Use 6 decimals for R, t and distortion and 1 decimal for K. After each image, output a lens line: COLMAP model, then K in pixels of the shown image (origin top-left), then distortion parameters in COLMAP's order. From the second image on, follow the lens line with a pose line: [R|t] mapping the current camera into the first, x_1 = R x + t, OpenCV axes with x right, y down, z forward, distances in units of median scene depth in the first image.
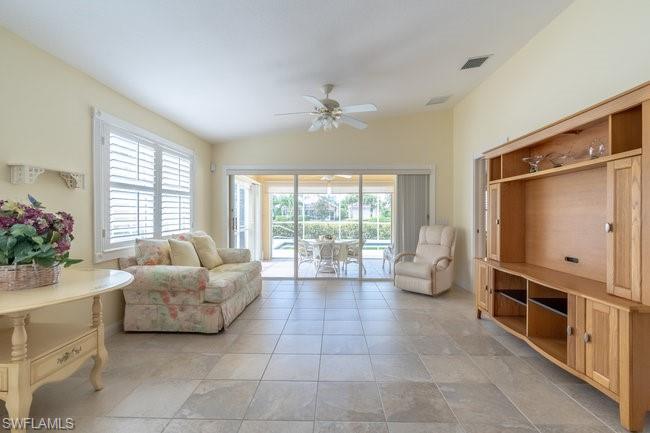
lens RADIAL K [[298.1, 0, 324.6], [0, 298.1, 212.8], [0, 0, 1]] dist [0.001225, 0.000586]
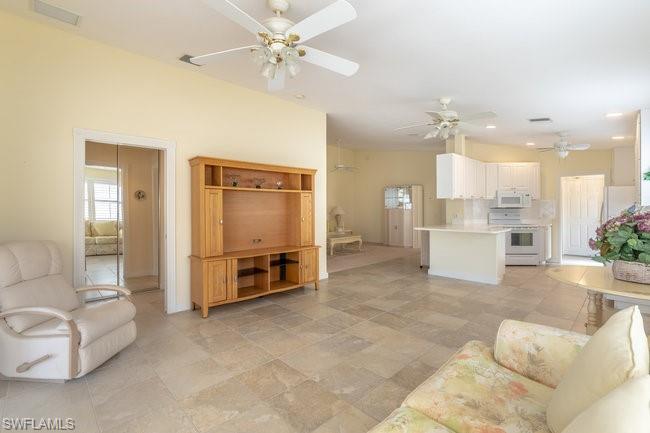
lens RADIAL K [[293.7, 0, 324.9], [0, 293.7, 210.0], [0, 0, 1]] dist [-0.000206, 0.000139]
pose [[-0.720523, -0.004679, 0.693416, -0.516652], [-0.001713, 0.999986, 0.004968, -0.024327], [-0.693429, 0.002392, -0.720521, 1.560850]]
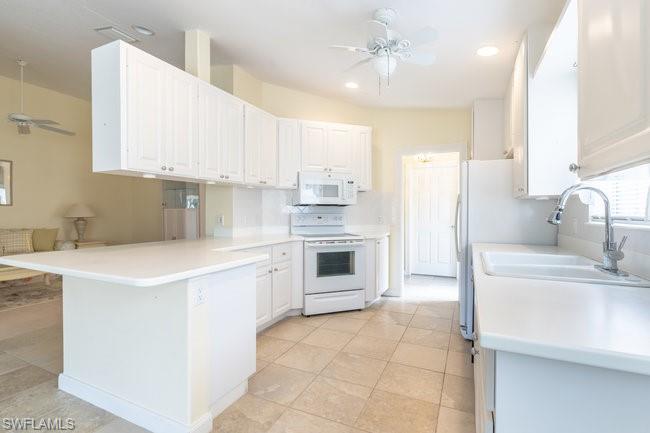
lens RADIAL K [[308.4, 0, 323.1], [0, 308.4, 216.4], [0, 0, 1]] dist [-0.000146, 0.000000]
pose [[-0.919737, -0.010957, 0.392383, -0.486777], [-0.006646, 0.999902, 0.012343, 0.000288], [-0.392480, 0.008745, -0.919719, 0.150933]]
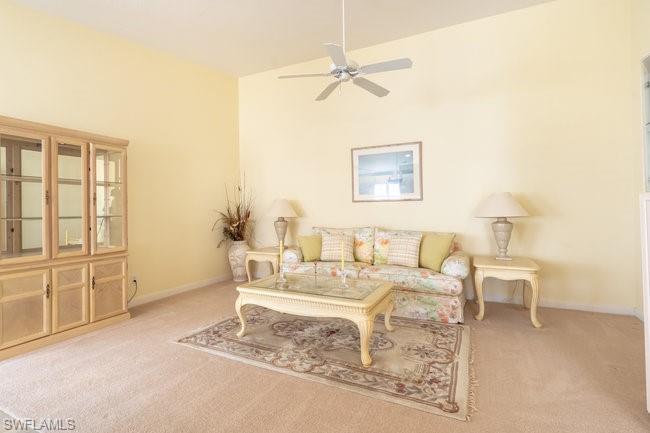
lens RADIAL K [[308.8, 0, 321.5], [0, 308.8, 213.6], [0, 0, 1]] dist [-0.002205, 0.000329]
pose [[0.407646, -0.007201, 0.913112, 1.058650], [0.004232, 0.999973, 0.005997, 0.032359], [-0.913130, 0.001419, 0.407666, -1.625995]]
